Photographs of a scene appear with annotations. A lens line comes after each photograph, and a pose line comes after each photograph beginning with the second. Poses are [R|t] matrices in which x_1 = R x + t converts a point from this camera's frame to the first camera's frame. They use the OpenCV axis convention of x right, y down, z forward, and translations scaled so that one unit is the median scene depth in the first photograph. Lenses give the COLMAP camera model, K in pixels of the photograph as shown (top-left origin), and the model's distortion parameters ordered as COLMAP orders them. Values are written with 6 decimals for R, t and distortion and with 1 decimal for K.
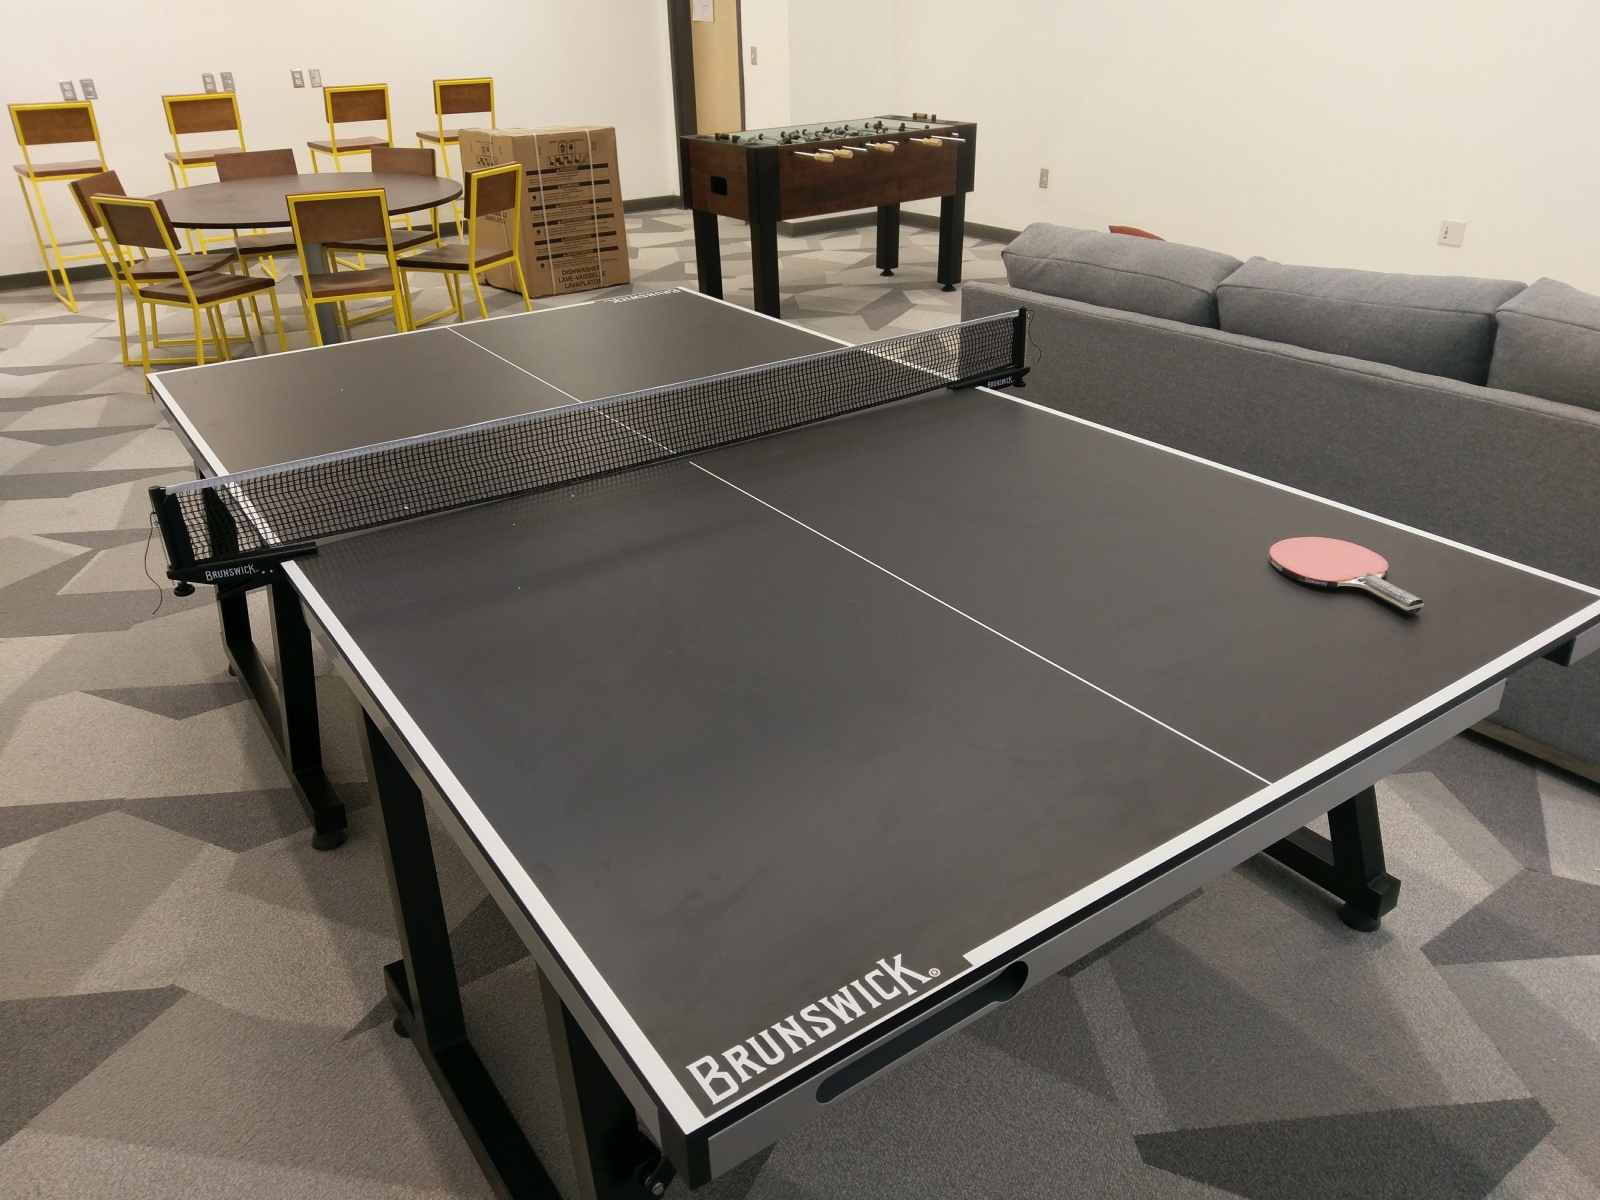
lens RADIAL K [[1183.3, 0, 800.0], [0, 1183.3, 600.0], [0, 0, 1]] dist [0.026403, -0.002591]
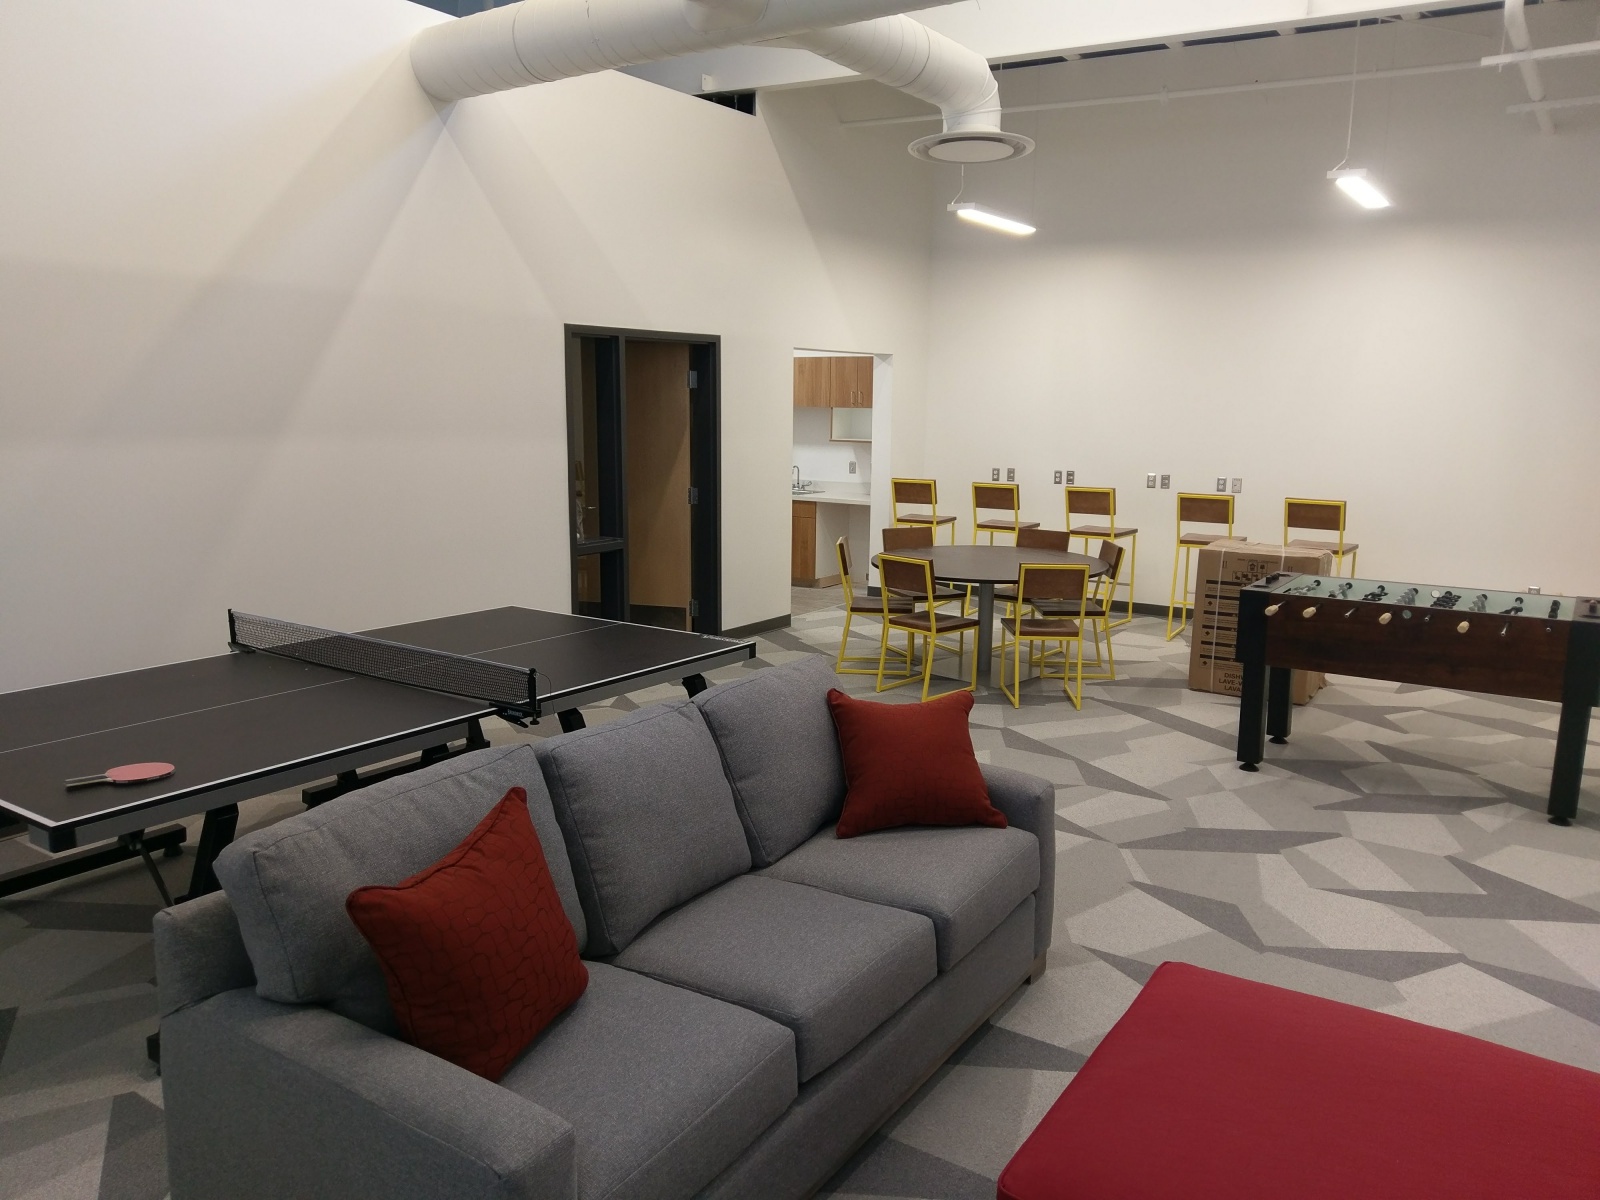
lens RADIAL K [[1183.3, 0, 800.0], [0, 1183.3, 600.0], [0, 0, 1]] dist [0.026403, -0.002591]
pose [[0.348352, 0.168187, -0.922152, 0.638612], [-0.443077, 0.896475, -0.003873, -0.191338], [0.826035, 0.409934, 0.386809, 0.336027]]
